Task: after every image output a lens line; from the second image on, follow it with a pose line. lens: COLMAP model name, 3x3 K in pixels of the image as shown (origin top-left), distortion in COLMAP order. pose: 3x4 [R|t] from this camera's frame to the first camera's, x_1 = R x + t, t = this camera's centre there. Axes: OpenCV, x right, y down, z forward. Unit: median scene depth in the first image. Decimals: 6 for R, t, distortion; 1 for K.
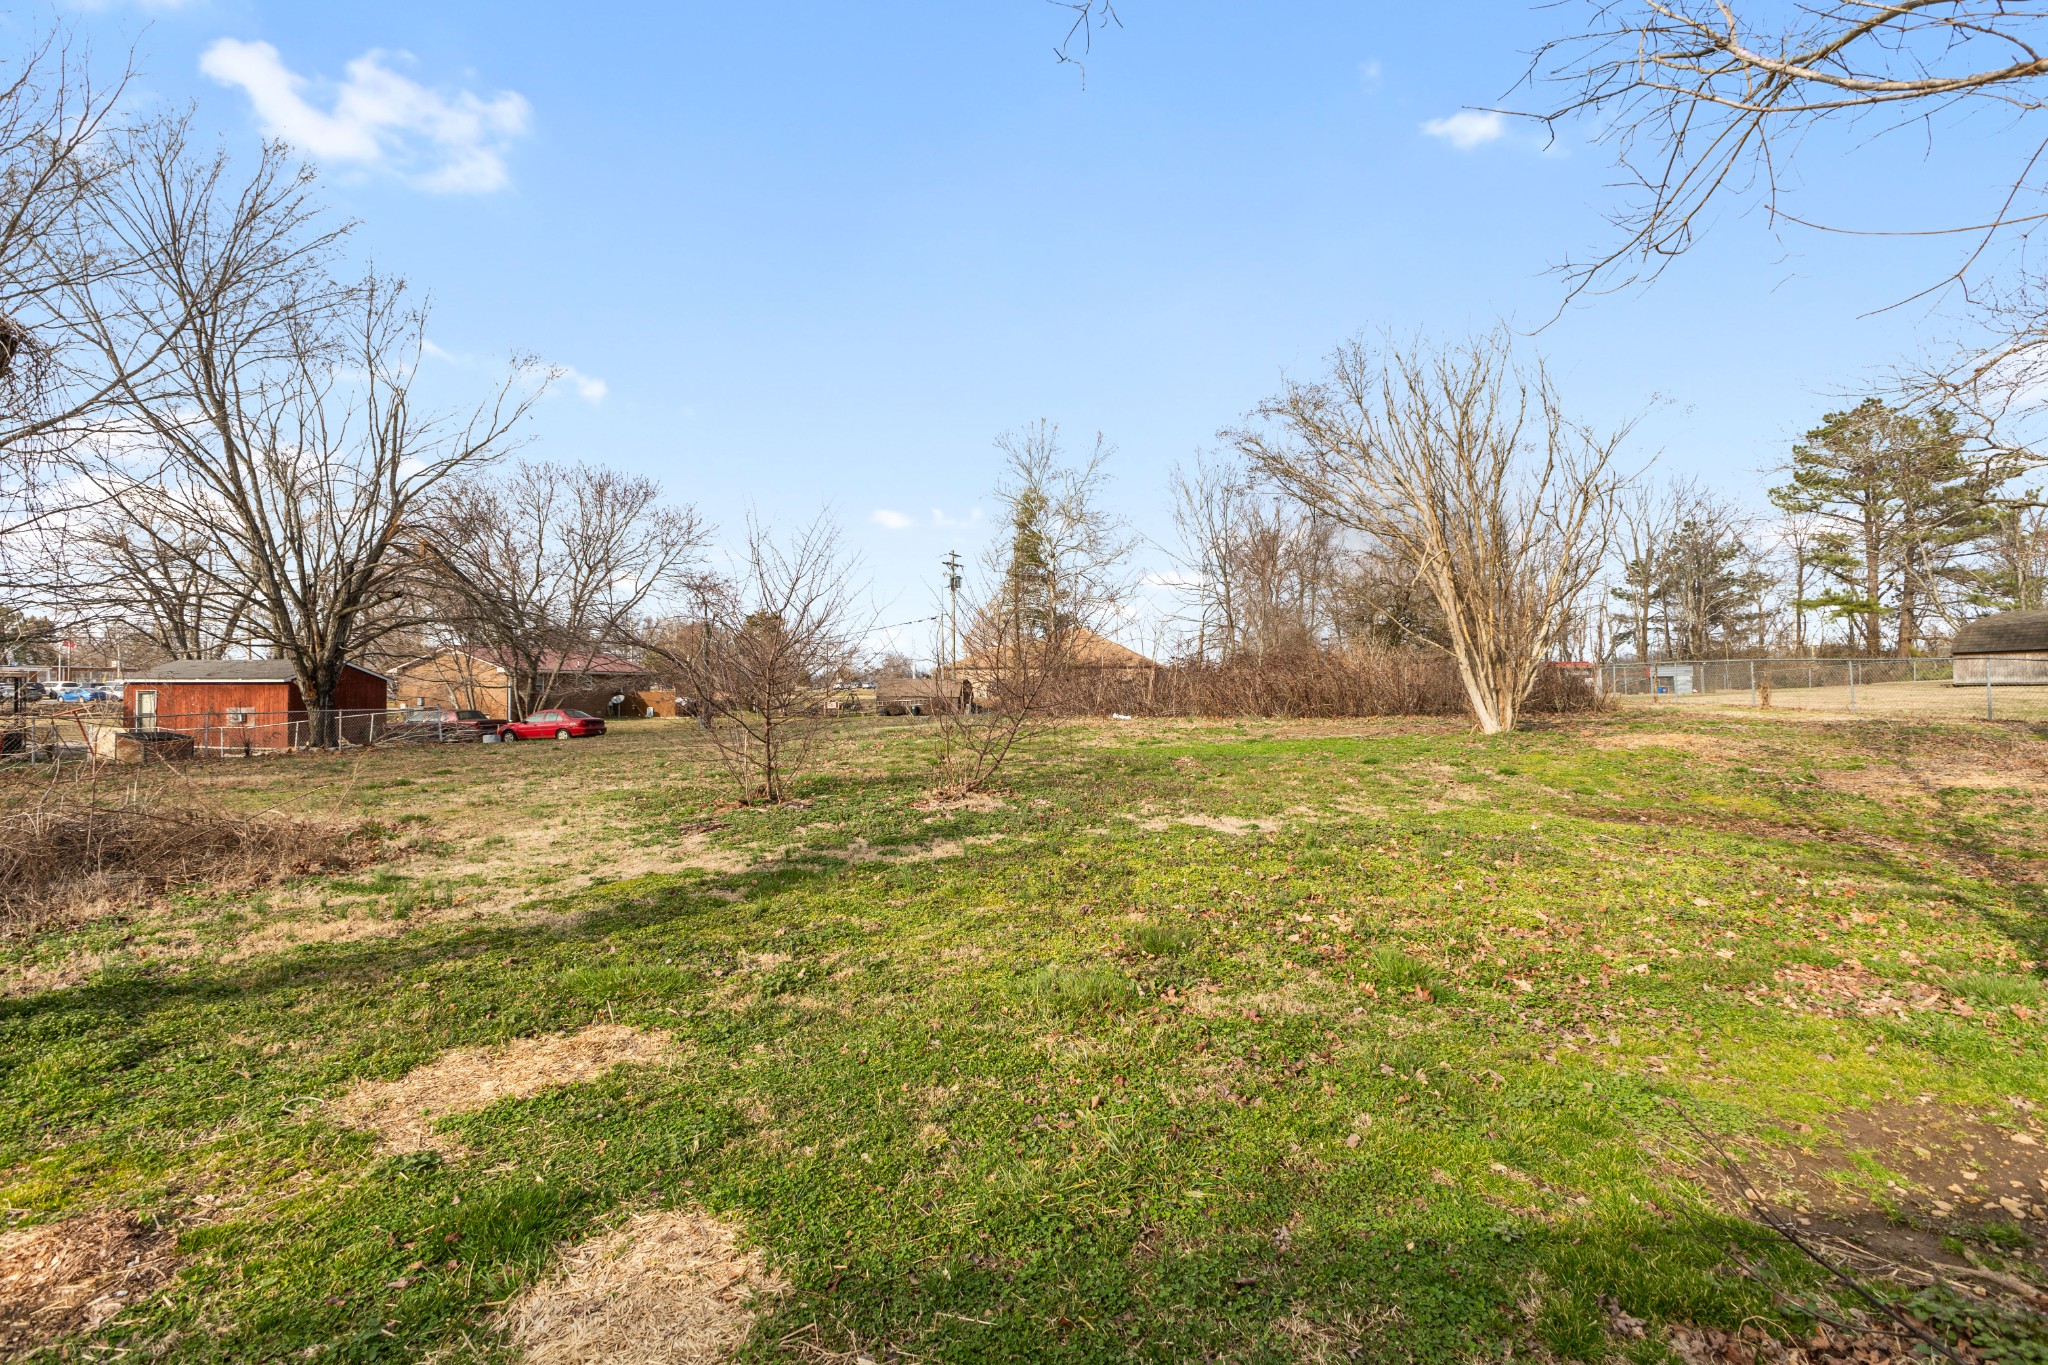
lens RADIAL K [[887.1, 0, 1021.2], [0, 887.1, 693.7], [0, 0, 1]] dist [0.014446, -0.003814]
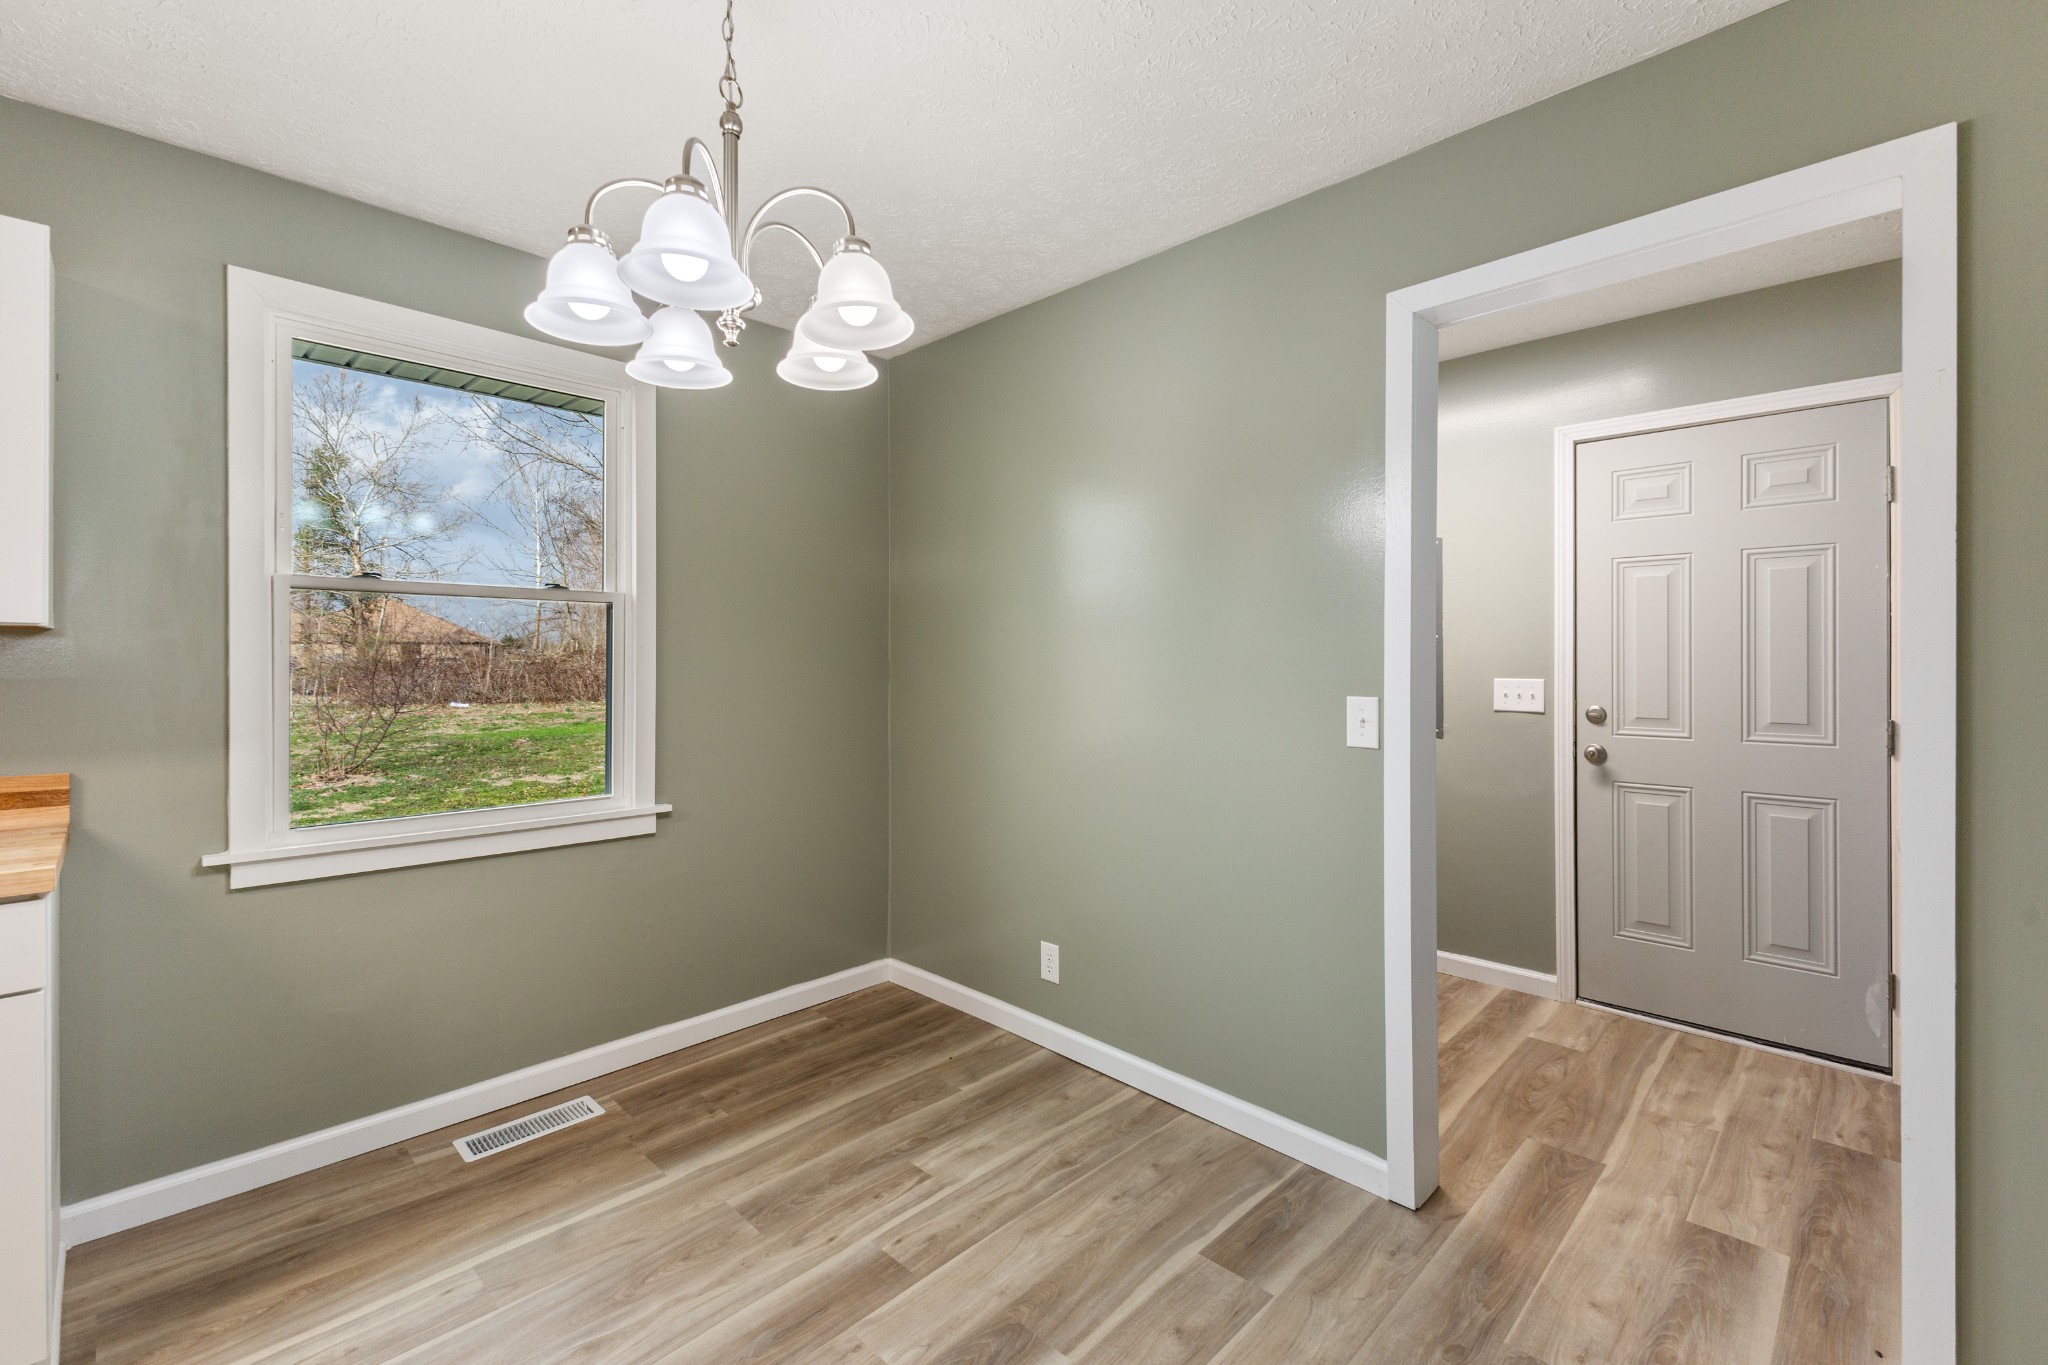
lens RADIAL K [[887.1, 0, 1021.5], [0, 887.1, 659.6], [0, 0, 1]] dist [0.014446, -0.003814]
pose [[0.767710, -0.000625, 0.640797, -0.072446], [0.000004, 1.000000, 0.000970, -0.035572], [-0.640797, -0.000742, 0.767710, -0.379384]]
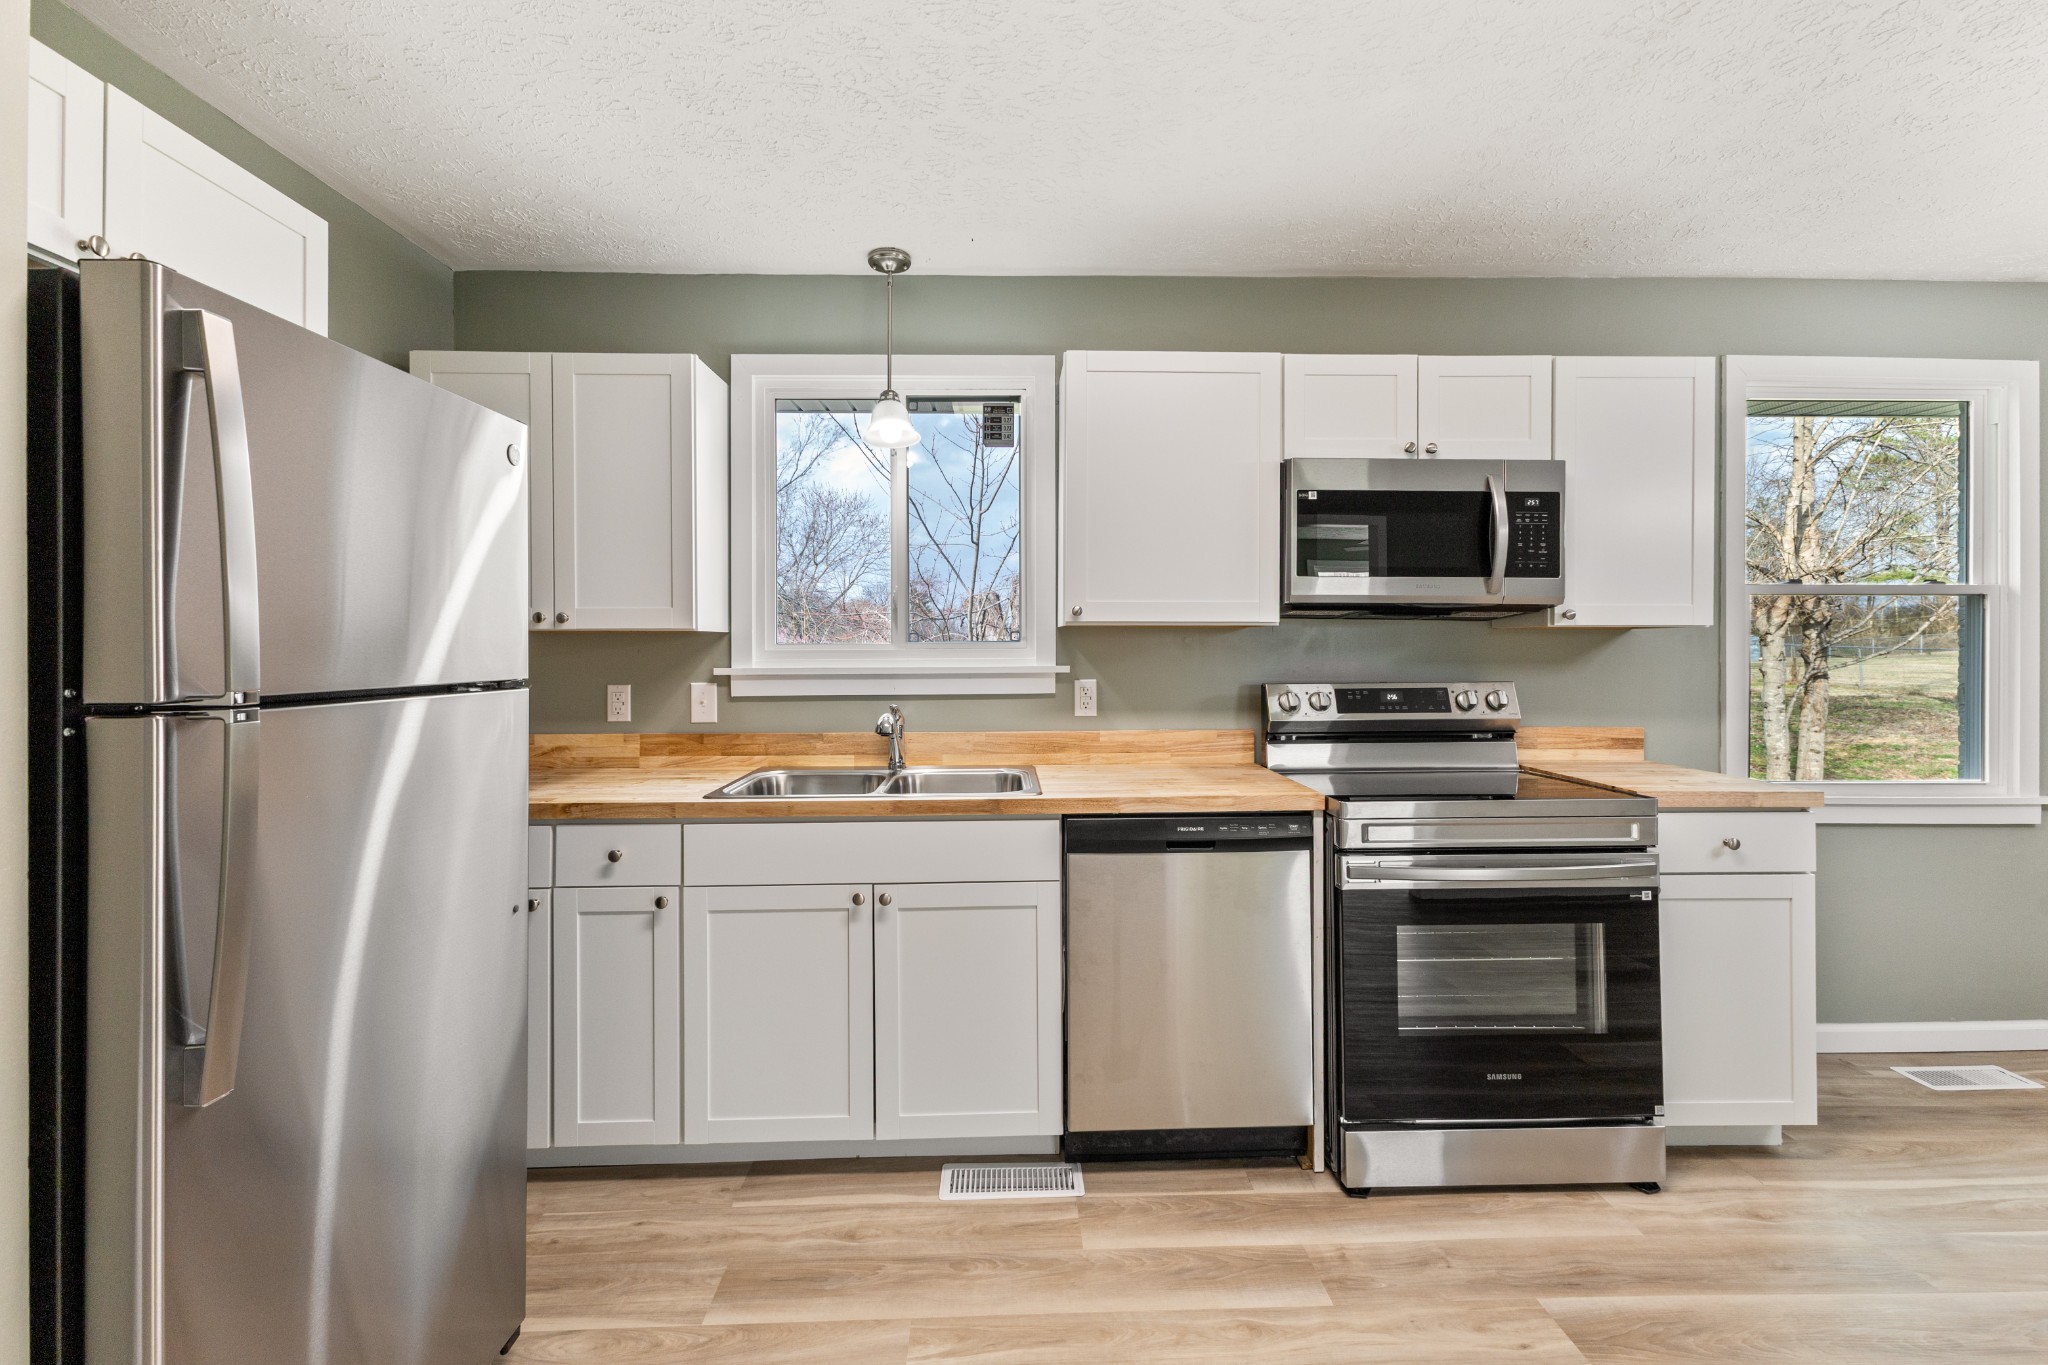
lens RADIAL K [[887.1, 0, 1024.8], [0, 887.1, 650.3], [0, 0, 1]] dist [0.014446, -0.003814]
pose [[0.997682, 0.001188, -0.068034, -0.191793], [-0.001229, 0.999999, -0.000561, -0.035110], [0.068033, 0.000643, 0.997683, -0.387241]]
